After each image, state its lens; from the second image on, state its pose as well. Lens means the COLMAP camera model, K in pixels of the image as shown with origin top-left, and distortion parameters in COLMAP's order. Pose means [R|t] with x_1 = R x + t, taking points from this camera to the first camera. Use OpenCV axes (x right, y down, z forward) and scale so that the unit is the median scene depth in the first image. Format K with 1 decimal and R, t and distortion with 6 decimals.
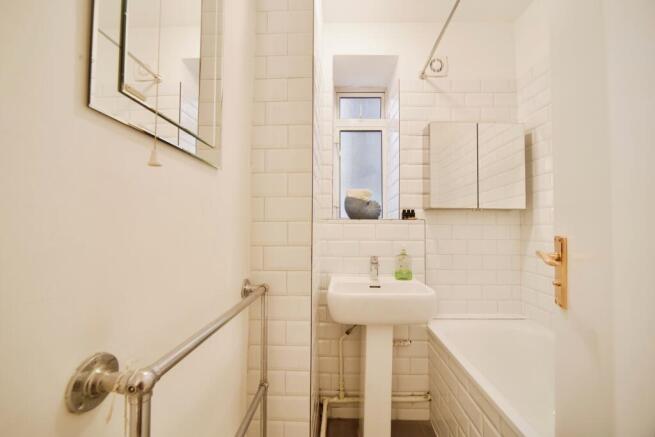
lens RADIAL K [[248.3, 0, 330.2], [0, 248.3, 222.2], [0, 0, 1]] dist [-0.000612, -0.000086]
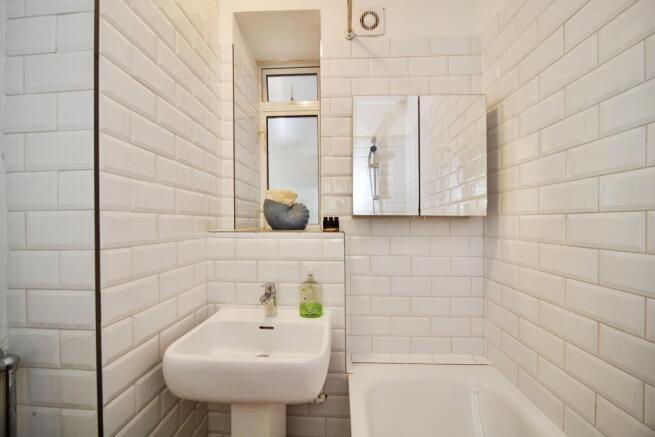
lens RADIAL K [[229.4, 0, 339.7], [0, 229.4, 220.4], [0, 0, 1]] dist [0.000870, 0.000059]
pose [[0.999208, -0.008006, -0.038989, 0.371861], [0.008995, 0.999641, 0.025250, -0.058069], [0.038773, -0.025580, 0.998921, 0.309368]]
